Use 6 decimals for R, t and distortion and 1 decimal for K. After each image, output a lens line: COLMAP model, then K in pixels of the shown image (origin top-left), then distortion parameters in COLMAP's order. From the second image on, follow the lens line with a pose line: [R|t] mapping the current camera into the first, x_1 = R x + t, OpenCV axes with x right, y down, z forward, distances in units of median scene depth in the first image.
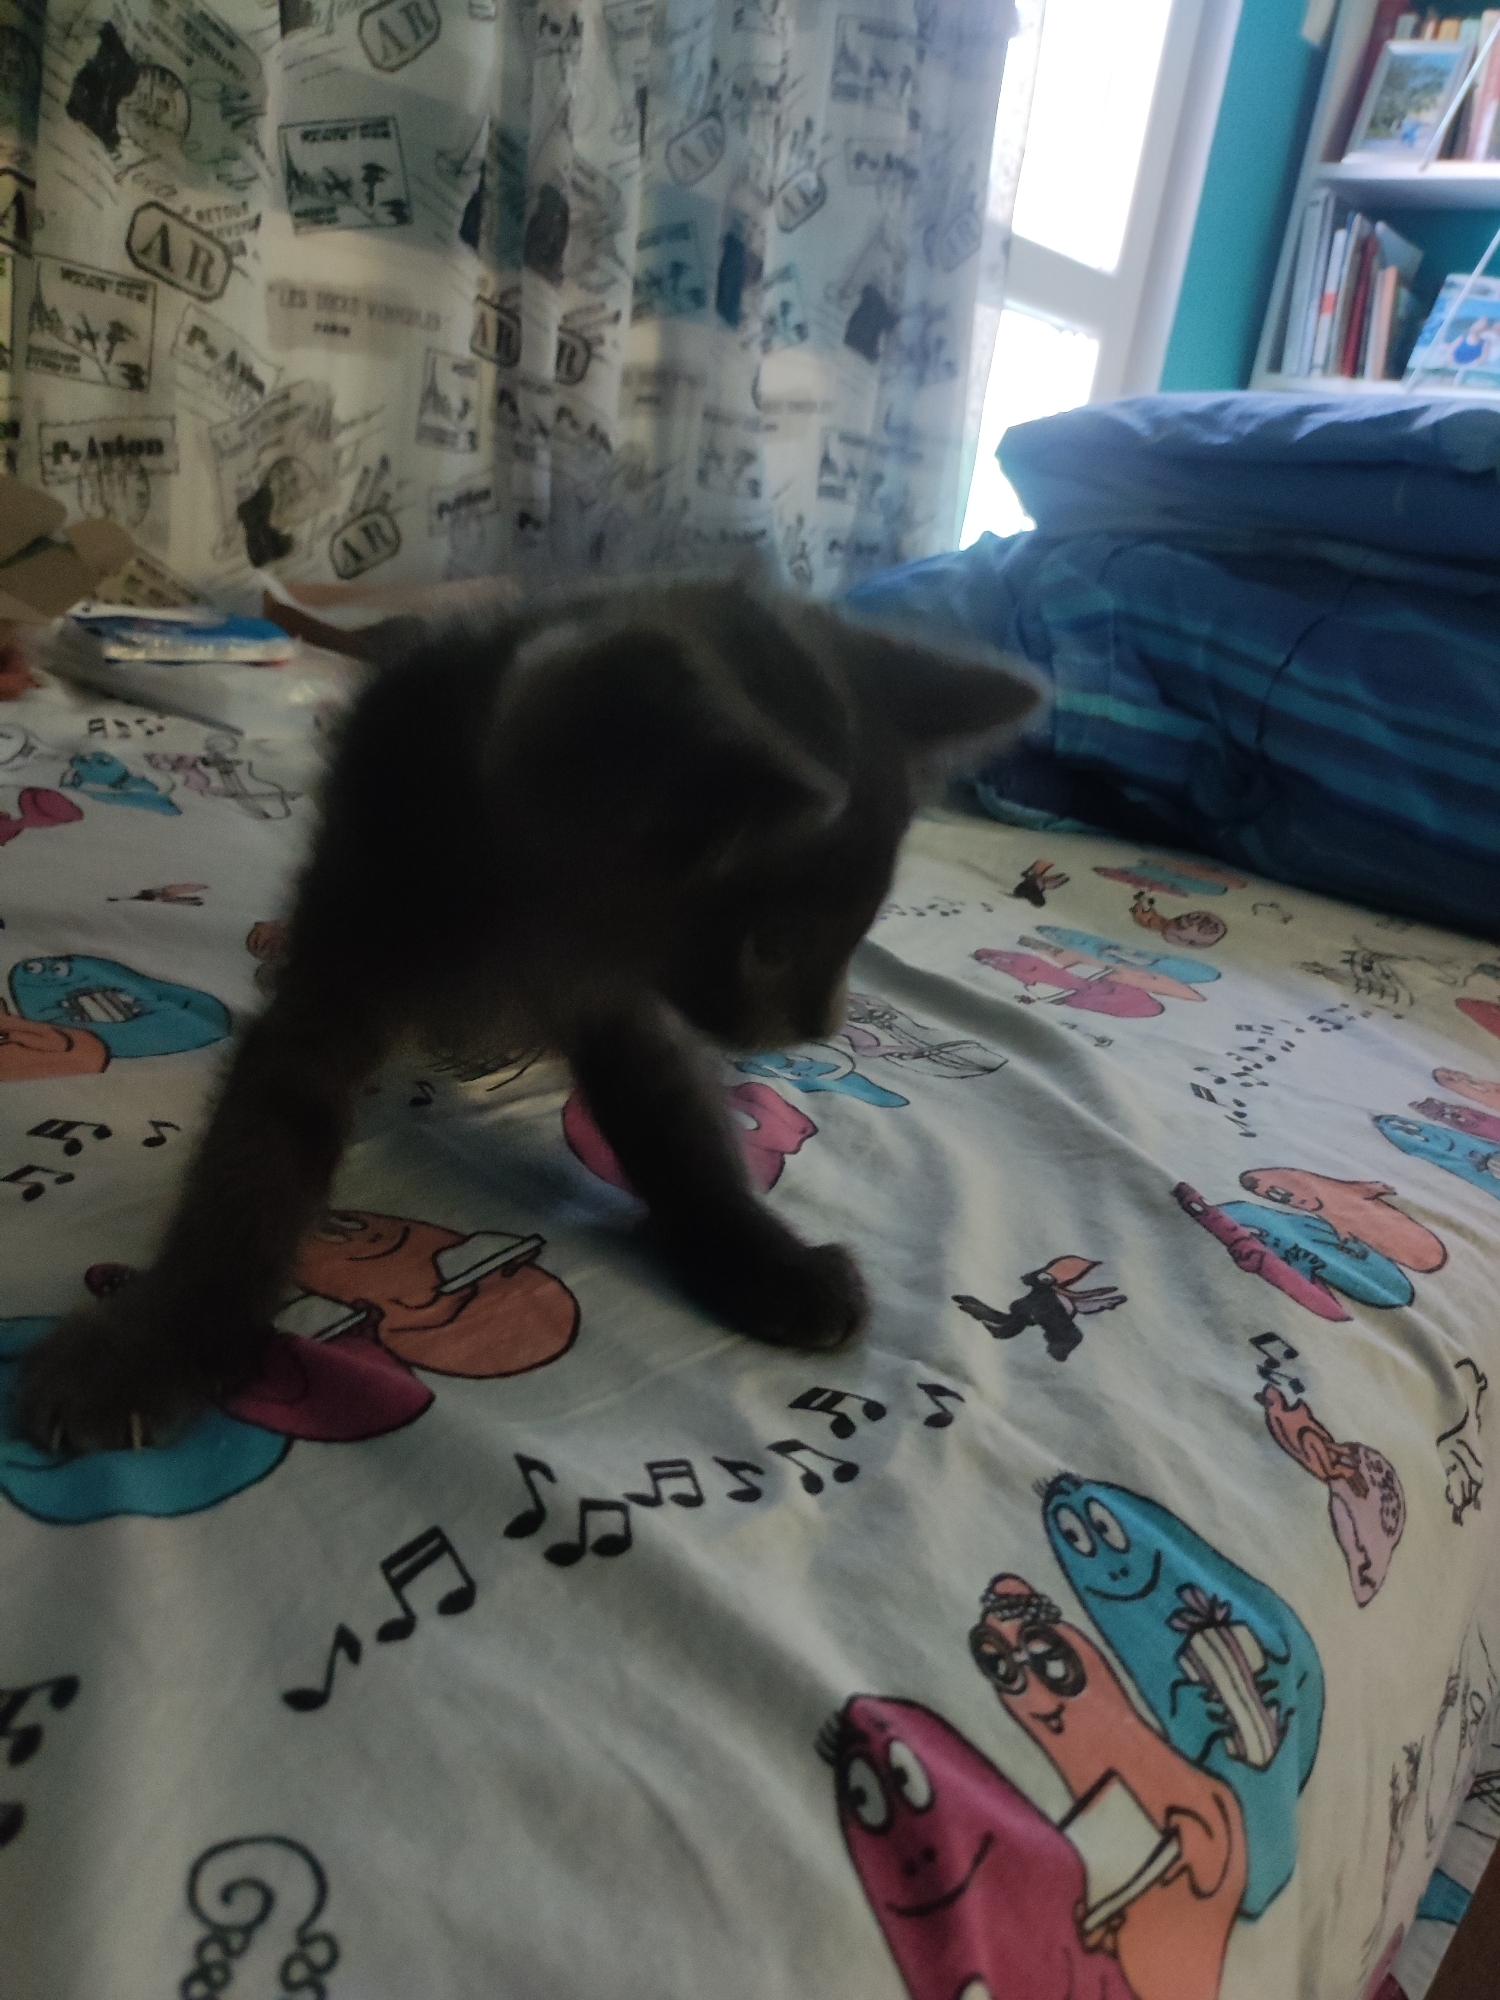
lens RADIAL K [[1473.8, 0, 763.0], [0, 1473.8, 1009.0], [0, 0, 1]] dist [0.003338, -0.008330]
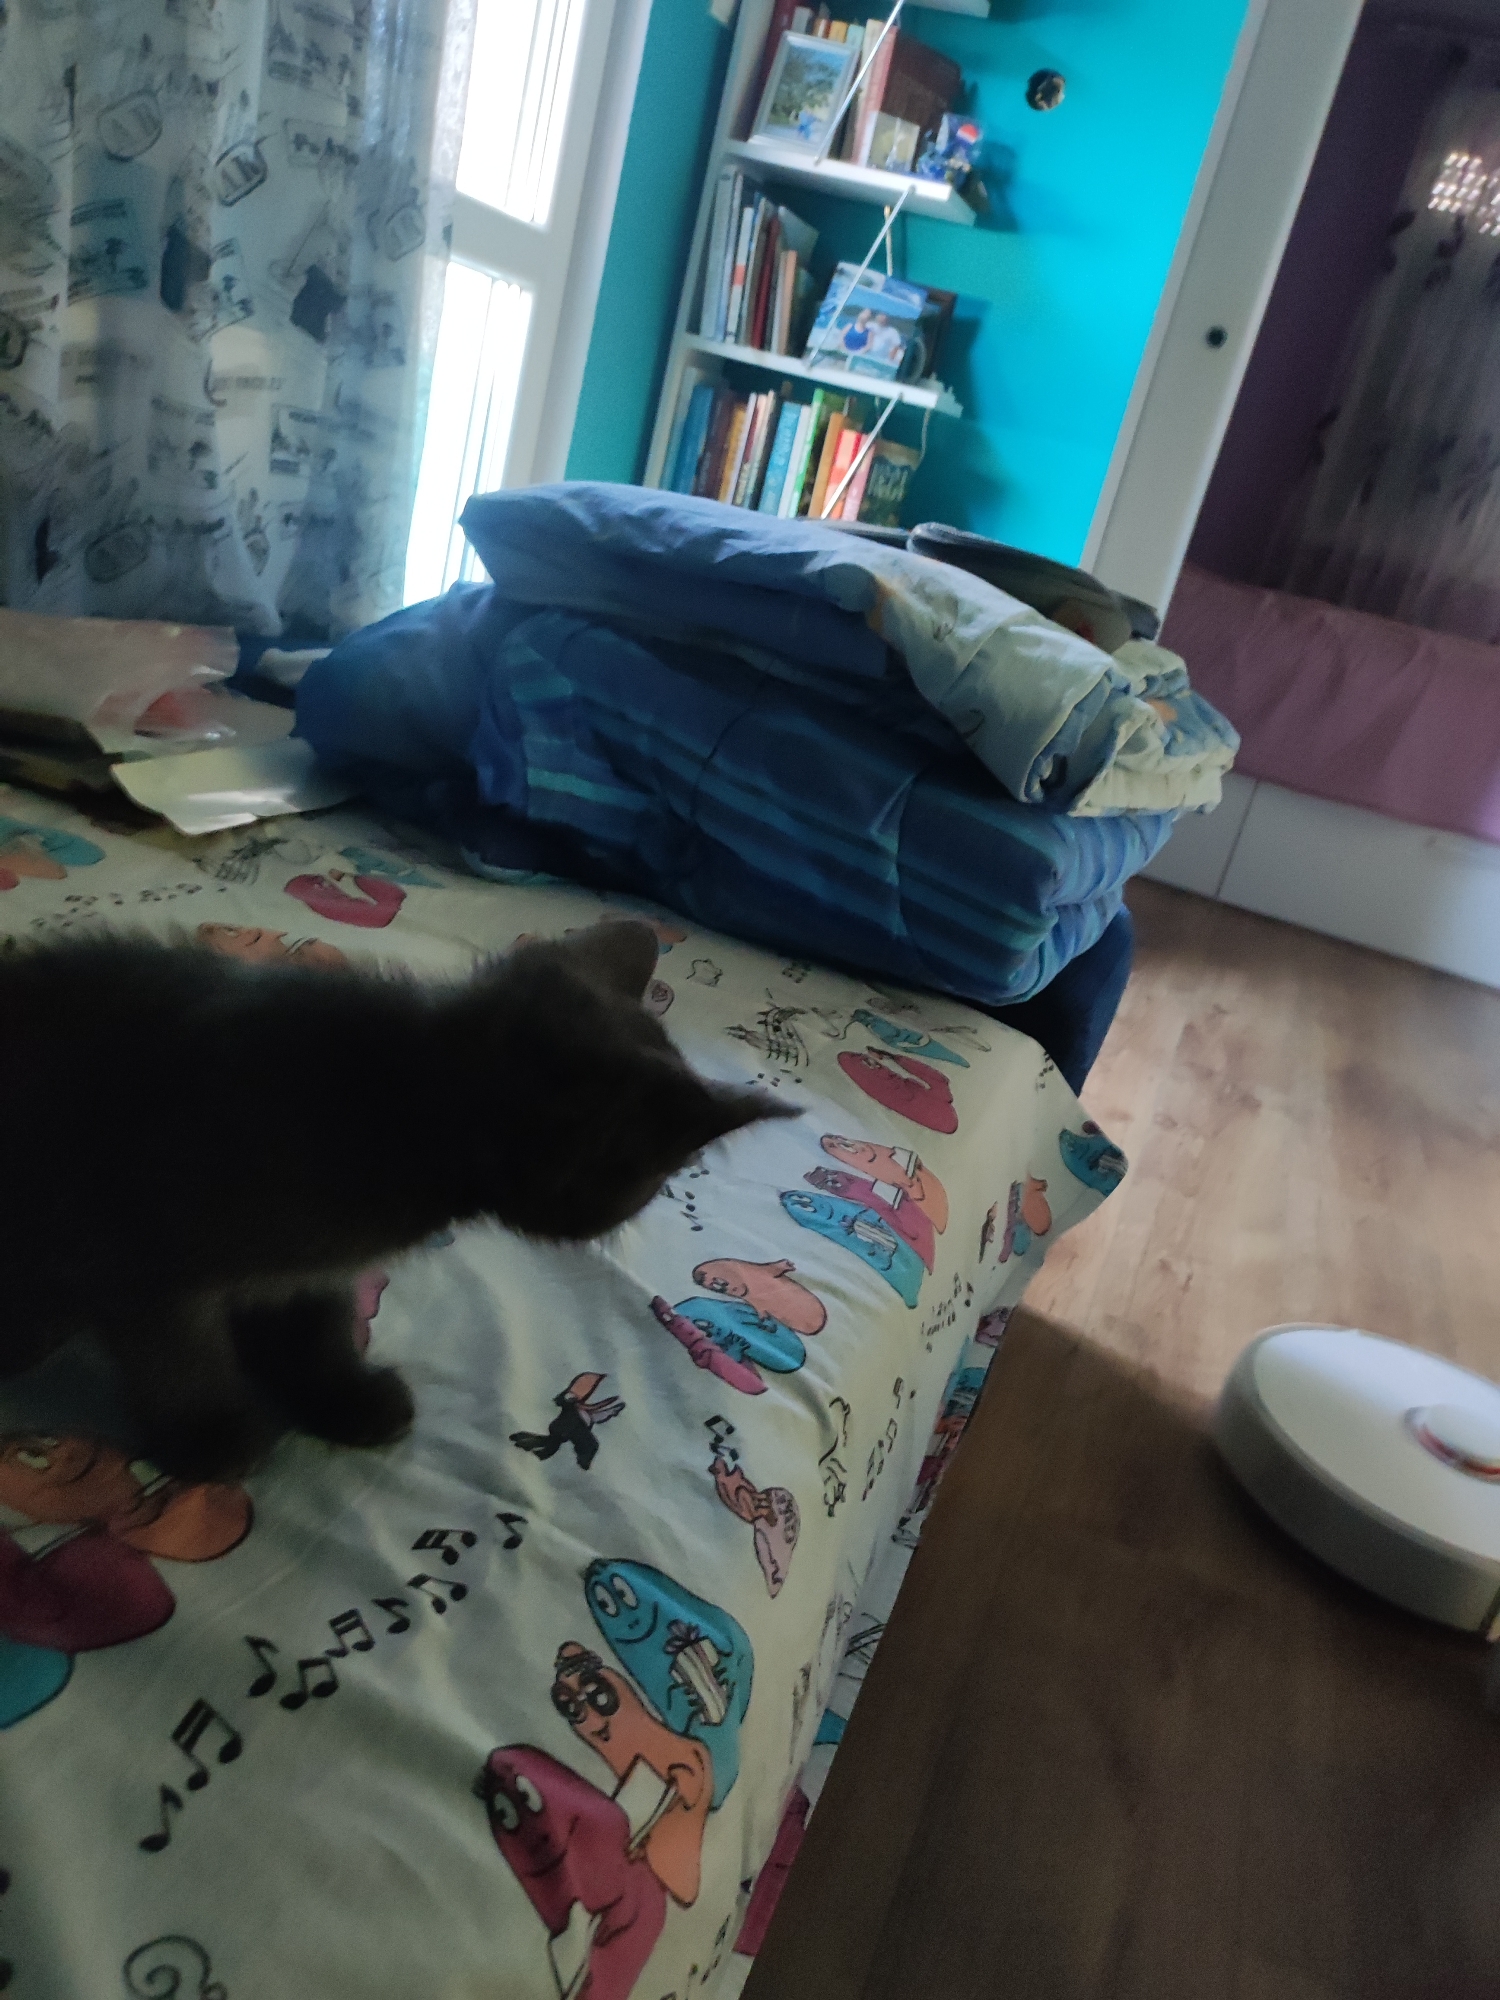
lens RADIAL K [[1457.8, 0, 747.8], [0, 1457.8, 1006.9], [0, 0, 1]] dist [0.007981, -0.005861]
pose [[0.934492, -0.053246, 0.351981, -0.045826], [0.019230, 0.994858, 0.099442, -0.120692], [-0.355465, -0.086159, 0.930710, -0.129566]]
